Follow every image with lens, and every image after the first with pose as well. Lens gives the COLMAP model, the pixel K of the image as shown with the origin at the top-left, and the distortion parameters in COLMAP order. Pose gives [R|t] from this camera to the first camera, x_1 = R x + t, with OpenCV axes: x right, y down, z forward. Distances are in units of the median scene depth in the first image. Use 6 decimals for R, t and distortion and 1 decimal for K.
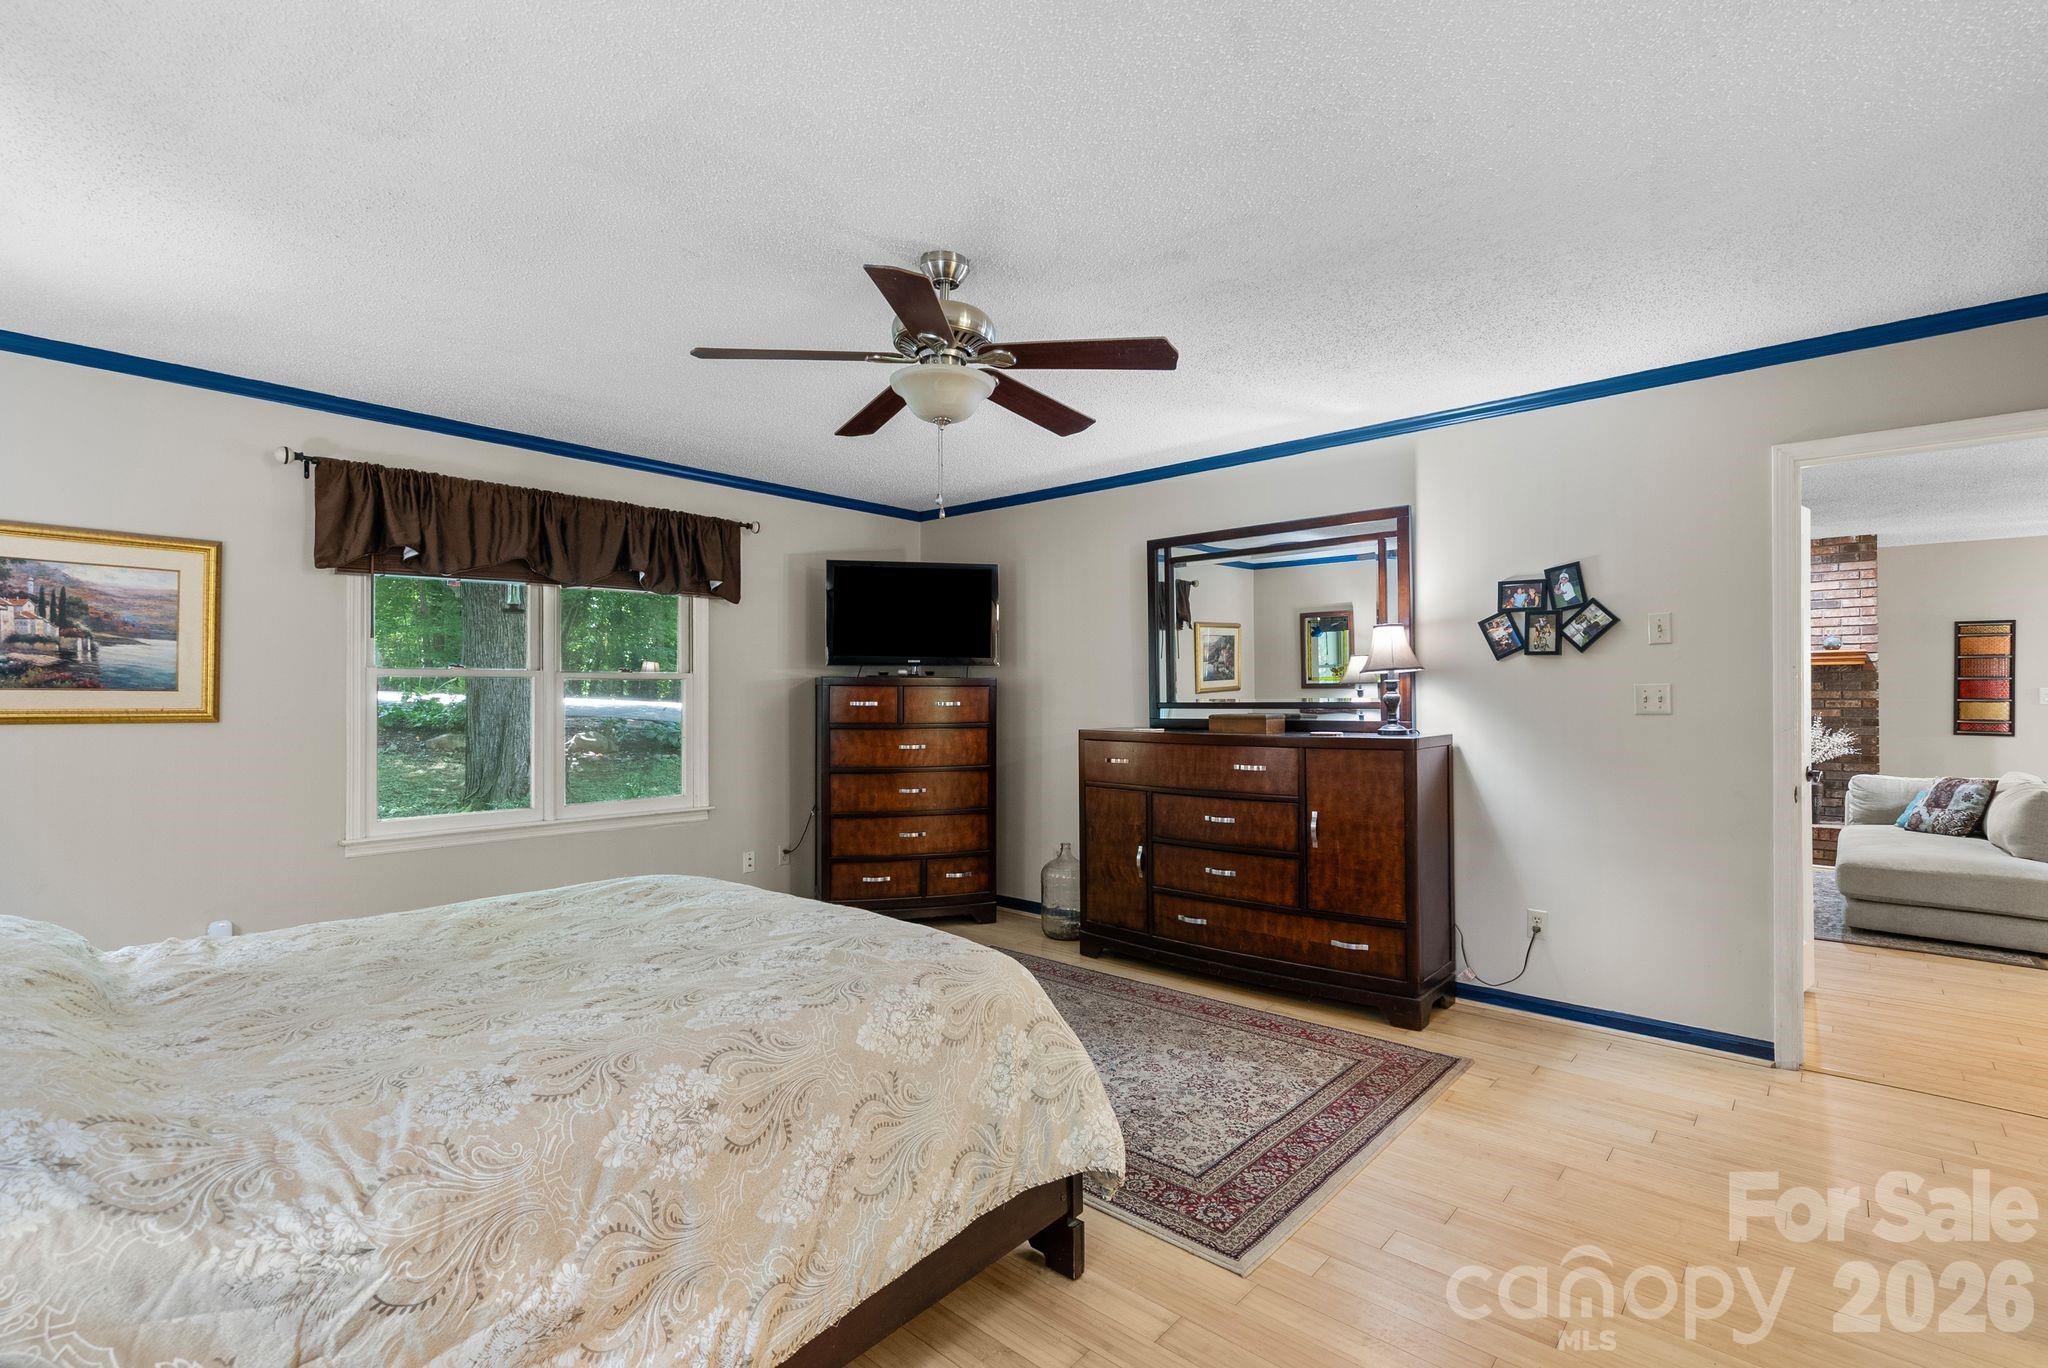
lens RADIAL K [[933.1, 0, 1023.6], [0, 933.1, 693.0], [0, 0, 1]] dist [0.000714, 0.000448]
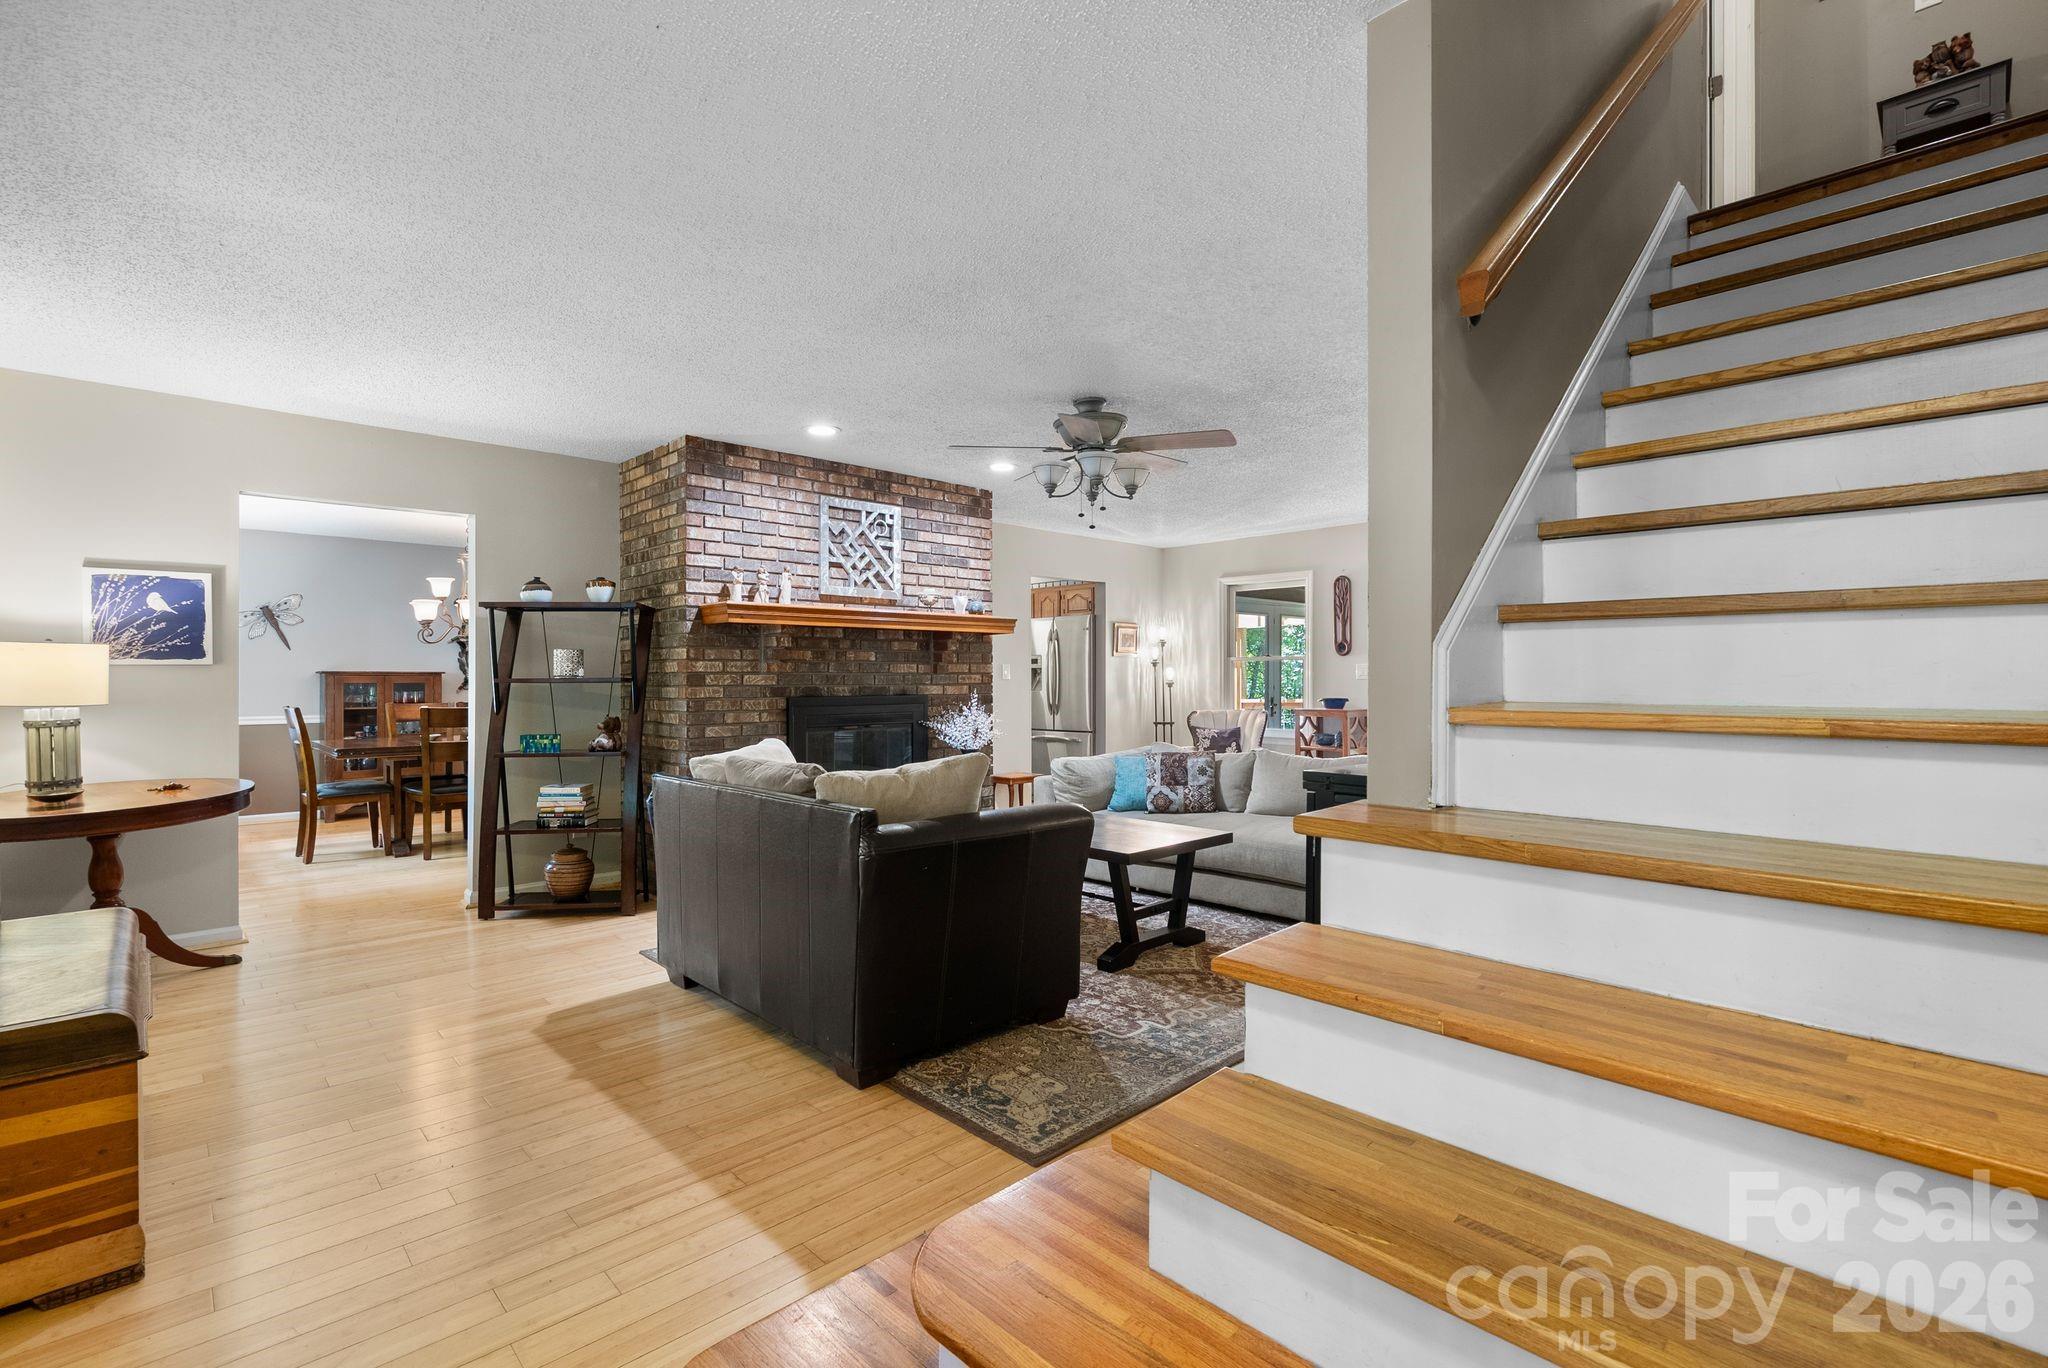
lens RADIAL K [[929.7, 0, 1024.0], [0, 929.7, 684.0], [0, 0, 1]] dist [-0.003855, -0.000056]
pose [[0.080690, -0.005858, 0.996722, 0.013456], [-0.000591, 0.999982, 0.005925, 0.009565], [-0.996739, -0.001067, 0.080685, 0.742578]]
